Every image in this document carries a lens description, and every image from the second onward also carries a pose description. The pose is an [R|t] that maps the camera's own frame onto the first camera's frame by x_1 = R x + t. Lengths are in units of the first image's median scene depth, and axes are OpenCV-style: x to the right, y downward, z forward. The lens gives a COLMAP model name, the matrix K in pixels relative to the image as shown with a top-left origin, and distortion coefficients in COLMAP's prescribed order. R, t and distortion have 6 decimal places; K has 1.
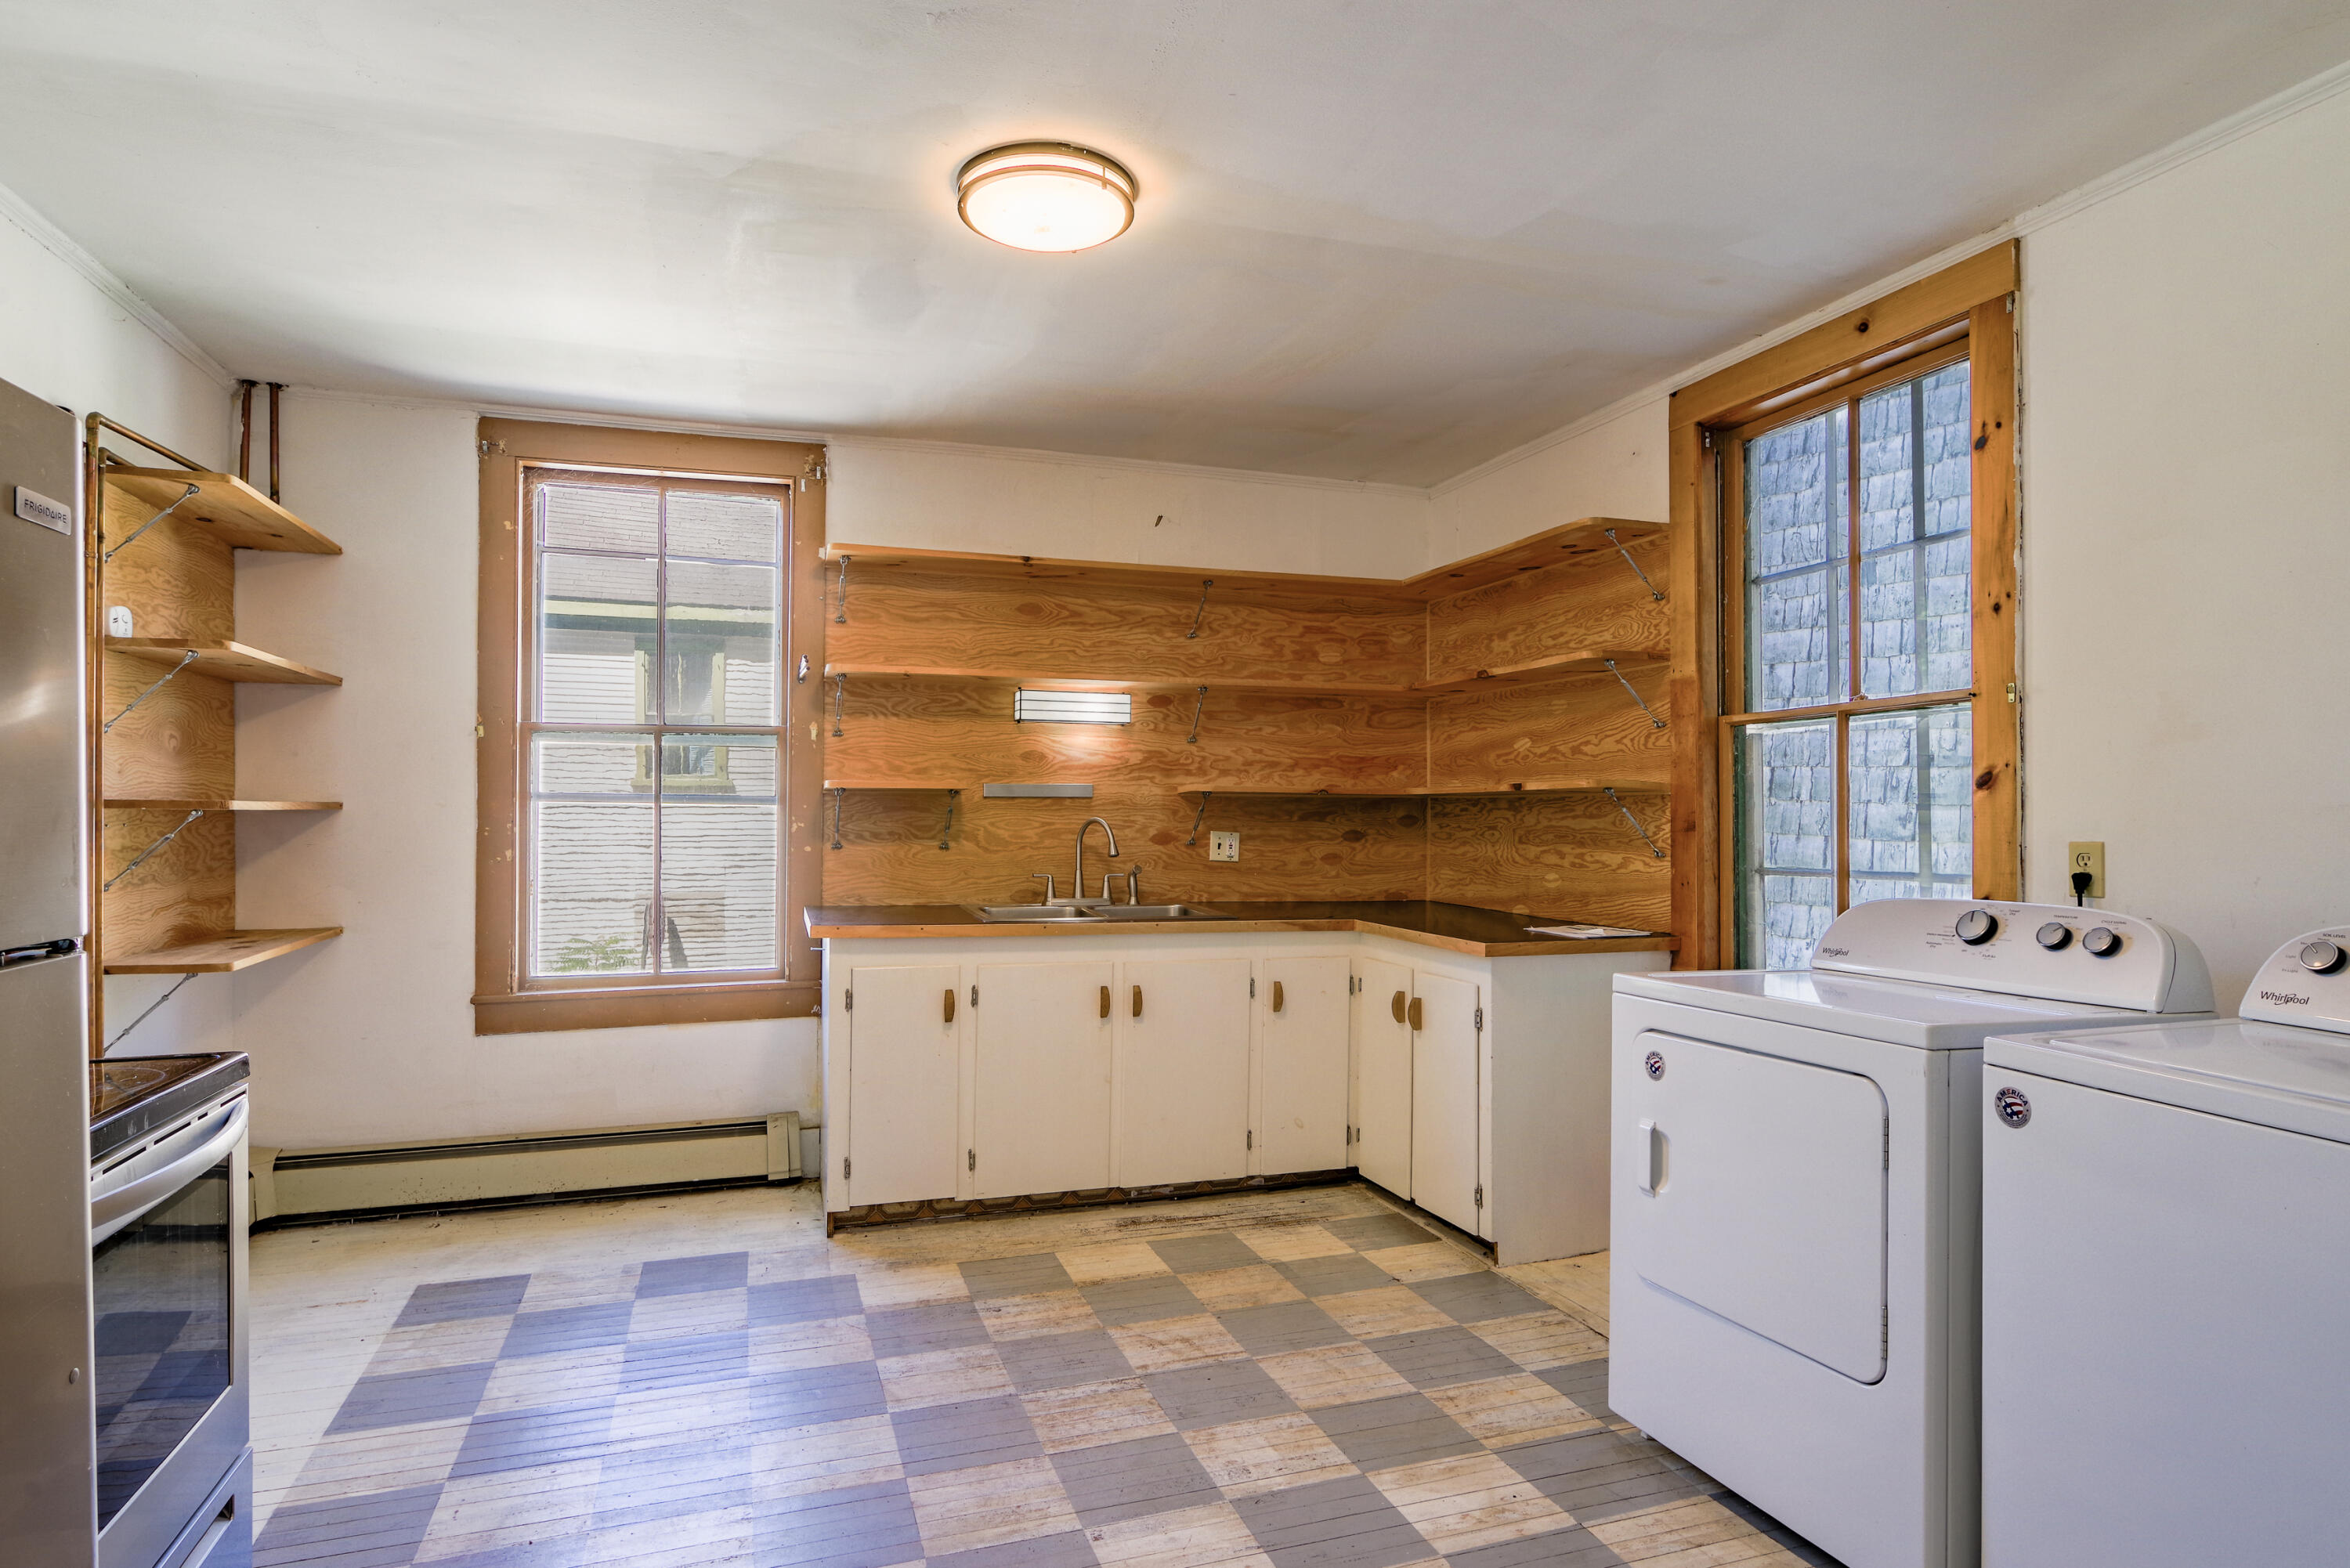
lens RADIAL K [[1261.2, 0, 1167.4], [0, 1261.2, 804.8], [0, 0, 1]] dist [0.001552, -0.003828]
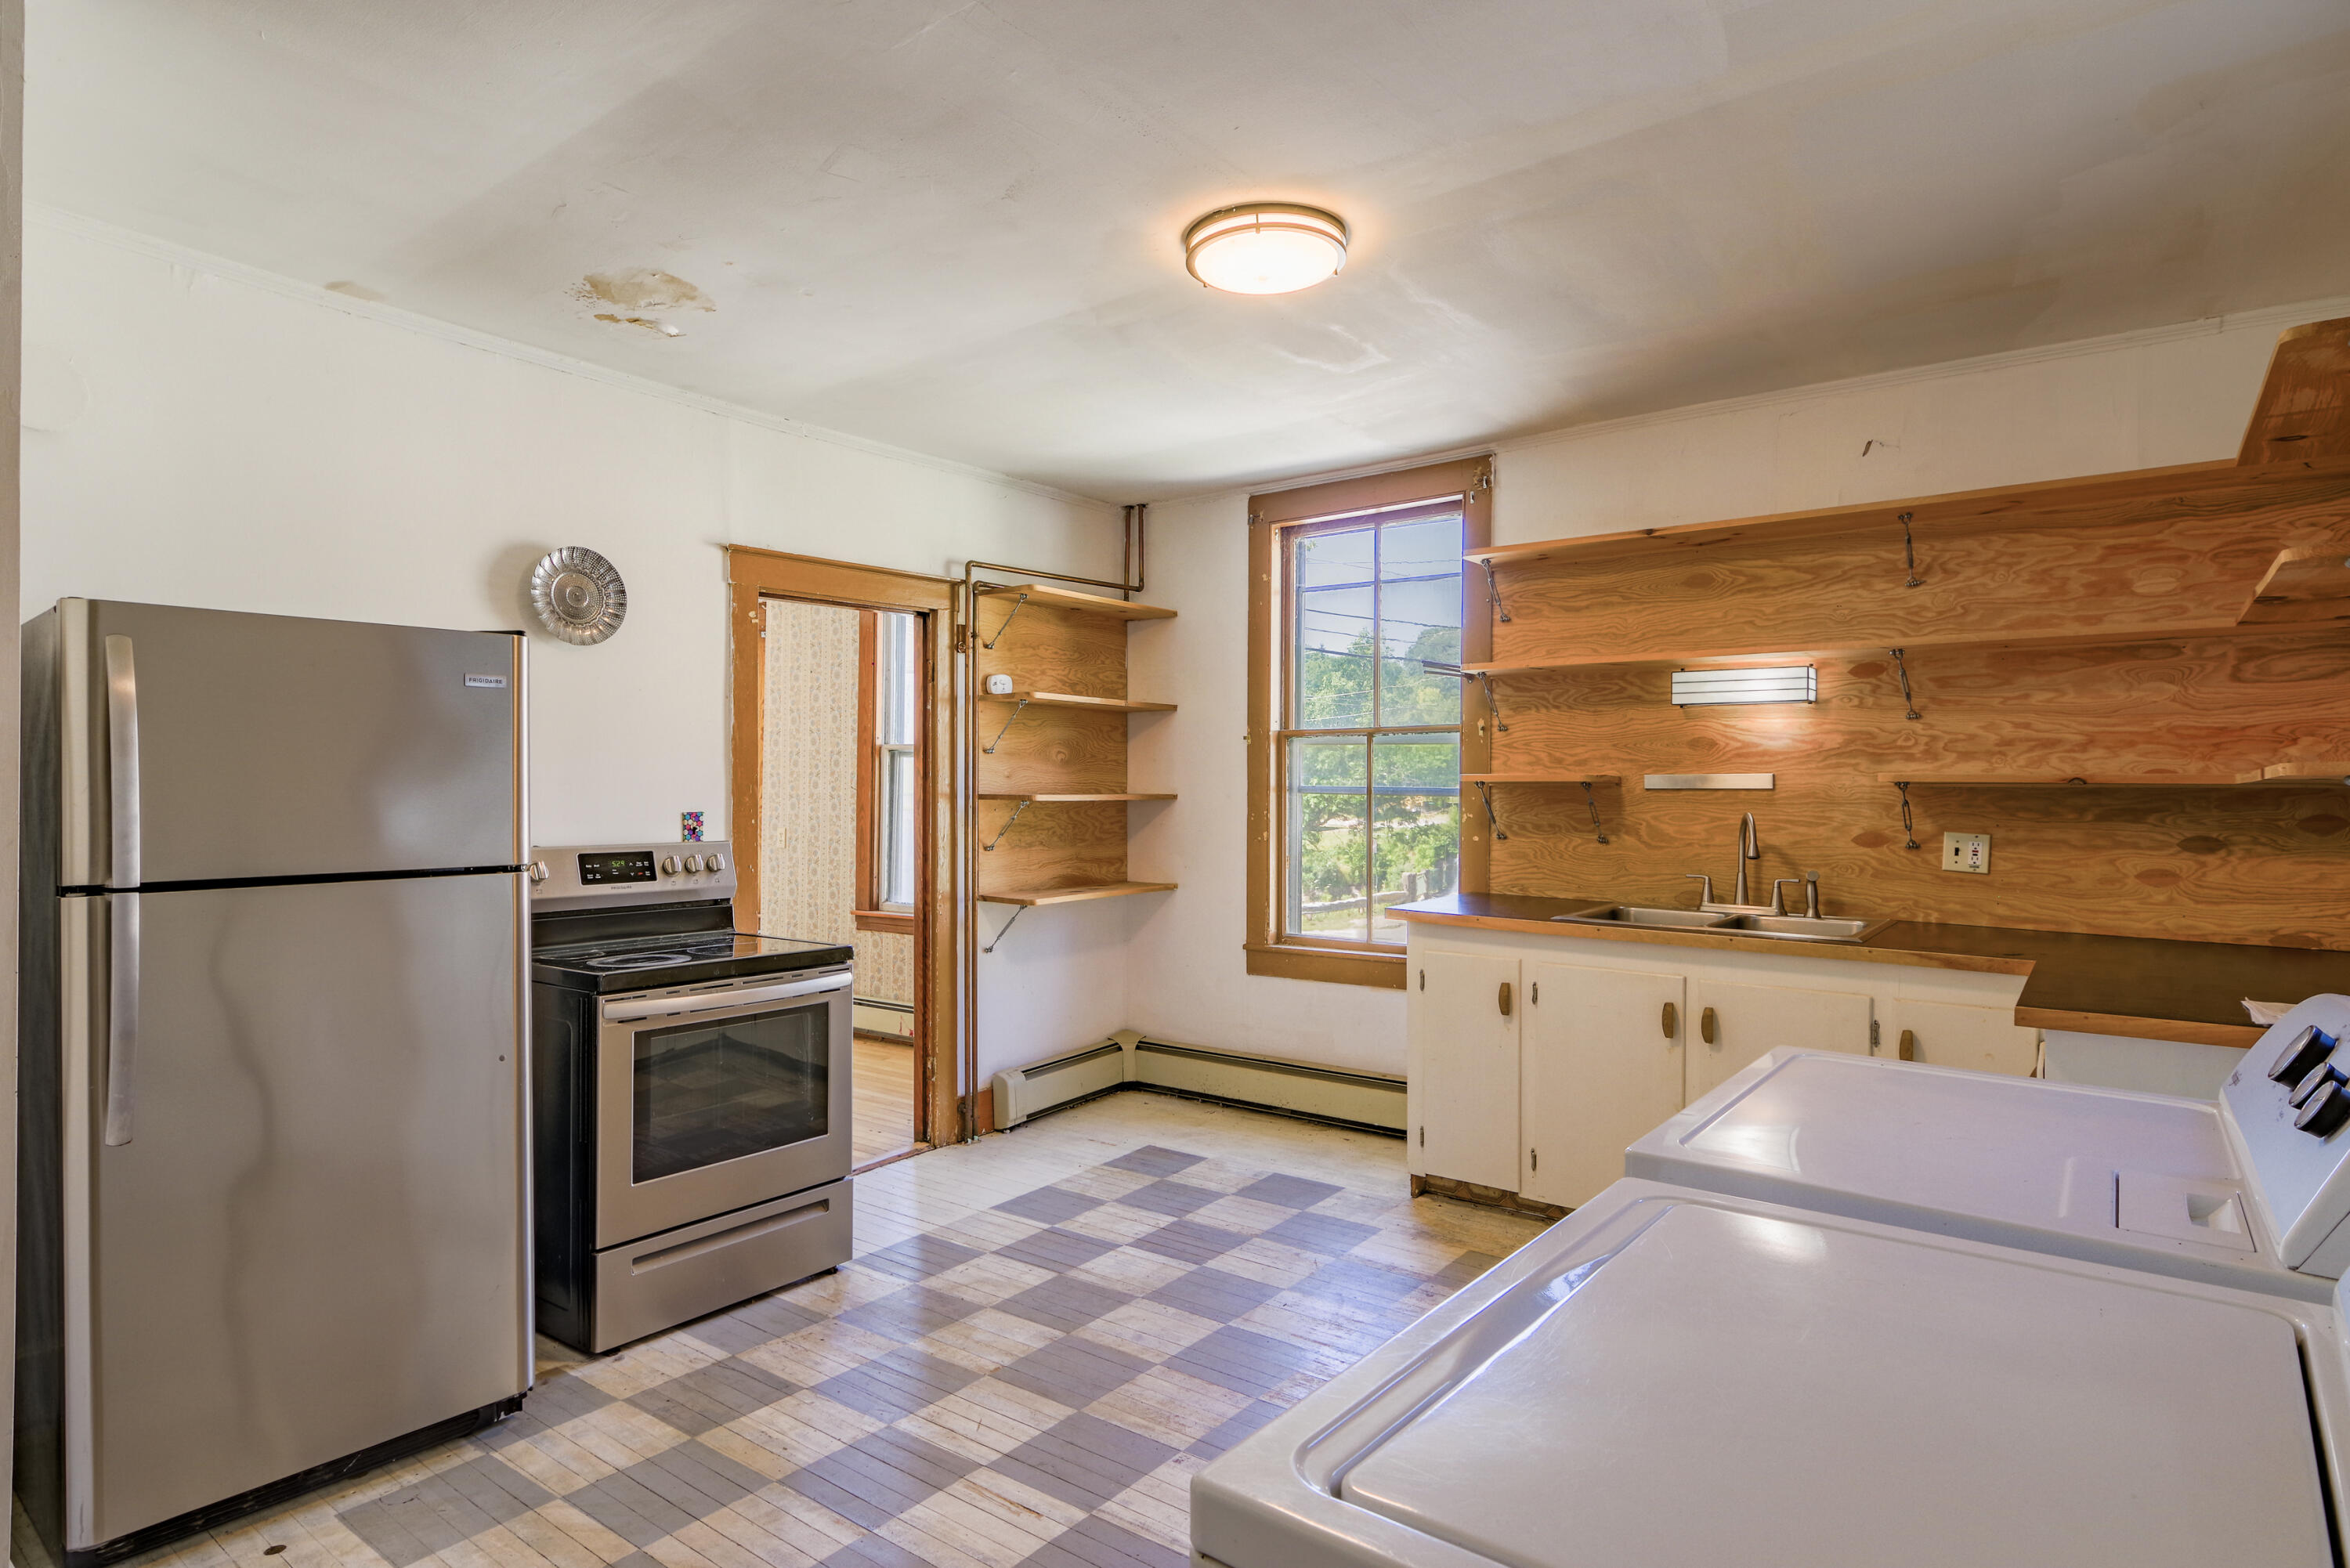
lens RADIAL K [[1261.2, 0, 1159.7], [0, 1261.2, 776.7], [0, 0, 1]] dist [0.001552, -0.003828]
pose [[0.564697, -0.008962, -0.825250, 0.436949], [0.001988, 0.999953, -0.009499, -0.007316], [0.825296, 0.003723, 0.564688, 0.179009]]
